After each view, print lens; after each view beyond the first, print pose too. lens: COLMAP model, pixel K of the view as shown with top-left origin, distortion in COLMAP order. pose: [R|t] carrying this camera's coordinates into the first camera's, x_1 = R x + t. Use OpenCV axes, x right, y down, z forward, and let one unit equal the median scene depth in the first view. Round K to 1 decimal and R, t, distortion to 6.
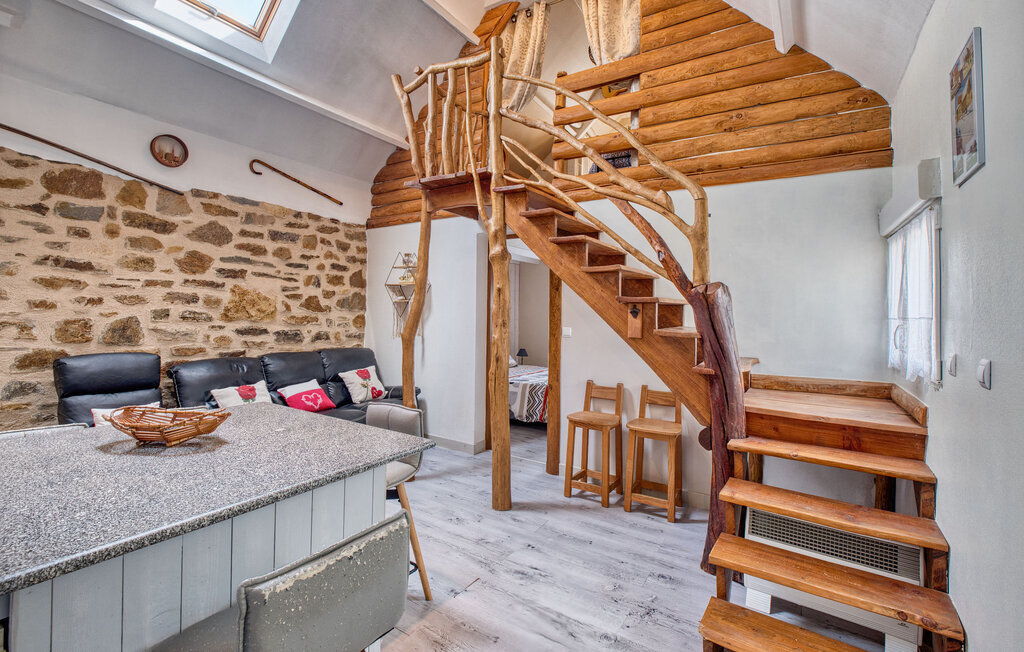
lens RADIAL K [[466.7, 0, 519.0], [0, 466.7, 310.8], [0, 0, 1]] dist [-0.011443, -0.002810]
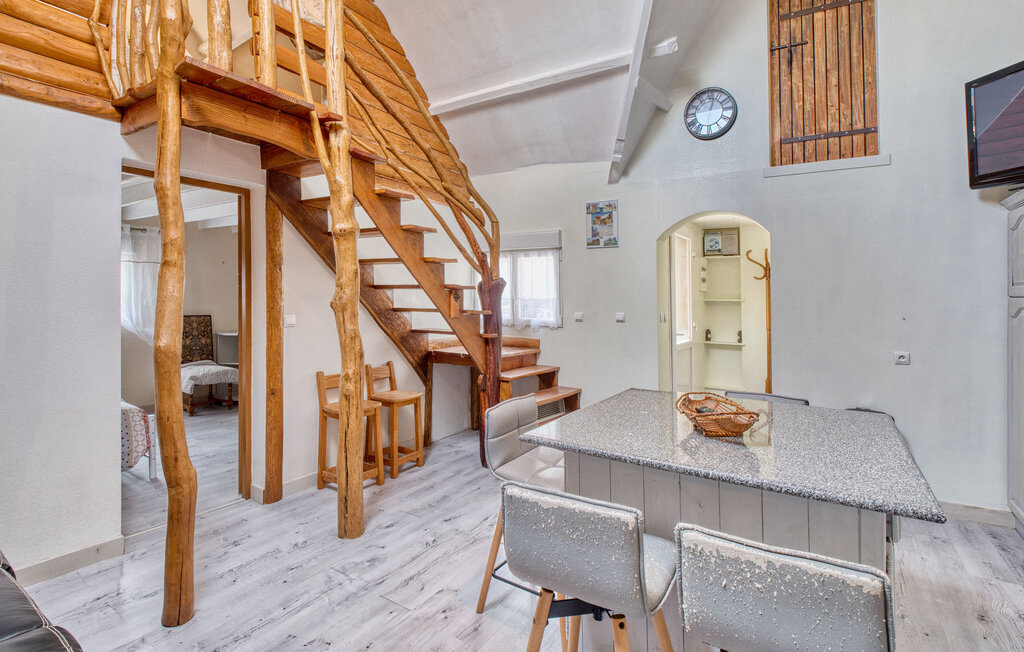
lens RADIAL K [[477.0, 0, 527.7], [0, 477.0, 289.5], [0, 0, 1]] dist [-0.012308, -0.004315]
pose [[-0.021087, 0.000221, 0.999778, -0.750810], [-0.010433, 0.999945, -0.000441, -0.014072], [-0.999723, -0.010440, -0.021083, 0.599025]]
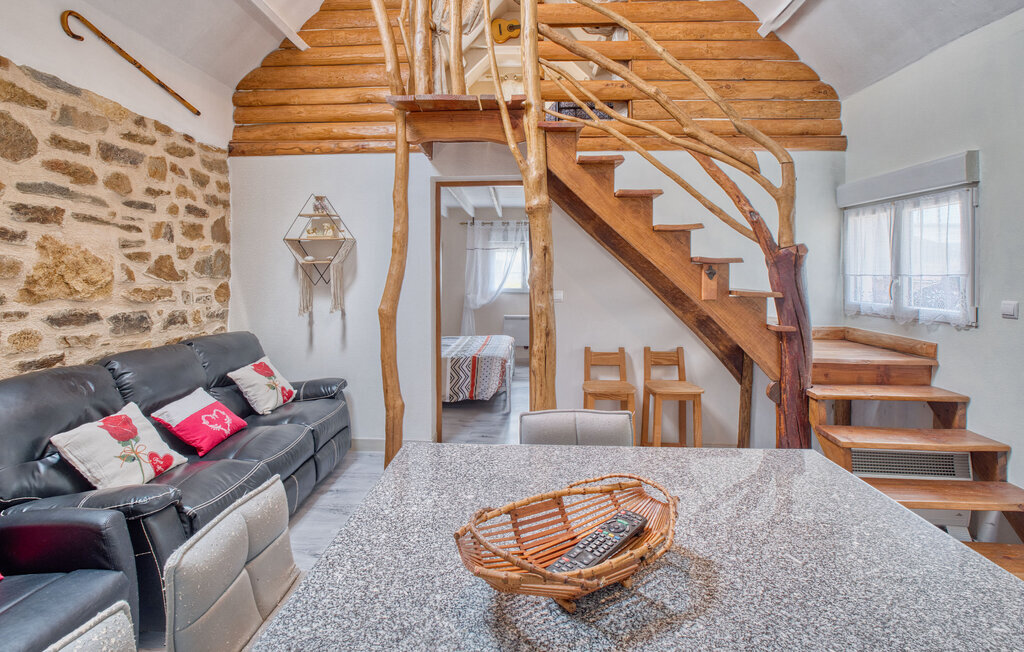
lens RADIAL K [[477.0, 0, 511.8], [0, 477.0, 282.8], [0, 0, 1]] dist [-0.012308, -0.004315]
pose [[0.861462, -0.028720, 0.507010, -0.431847], [0.014087, 0.999367, 0.032673, -0.010967], [-0.507627, -0.021005, 0.861321, 0.255902]]
